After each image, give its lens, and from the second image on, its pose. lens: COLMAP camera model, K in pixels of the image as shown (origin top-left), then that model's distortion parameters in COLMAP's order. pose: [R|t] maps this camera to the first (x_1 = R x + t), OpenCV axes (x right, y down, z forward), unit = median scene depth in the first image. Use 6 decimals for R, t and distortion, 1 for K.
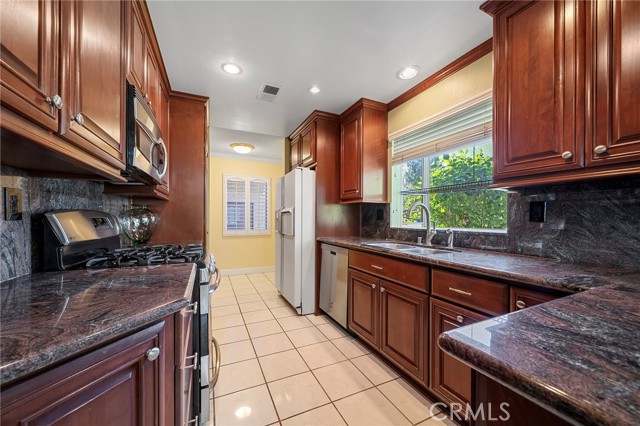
lens RADIAL K [[243.1, 0, 320.6], [0, 243.1, 217.3], [0, 0, 1]] dist [-0.013477, -0.000019]
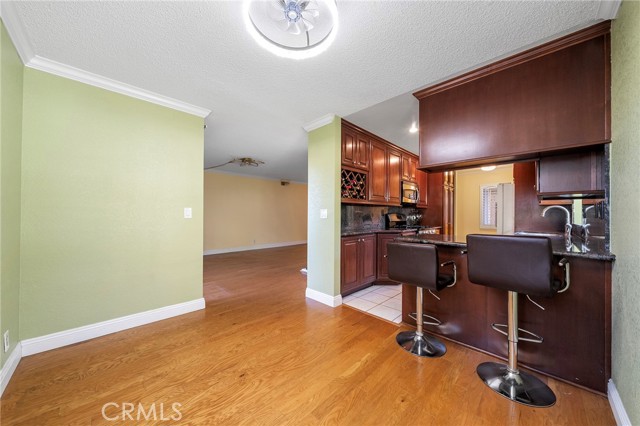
lens RADIAL K [[222.9, 0, 320.0], [0, 222.9, 213.1], [0, 0, 1]] dist [0.001961, 0.000080]
pose [[0.341115, -0.004915, -0.940009, 1.523599], [0.004851, 0.999982, -0.003468, -0.024502], [0.940009, -0.003377, 0.341132, -1.050964]]
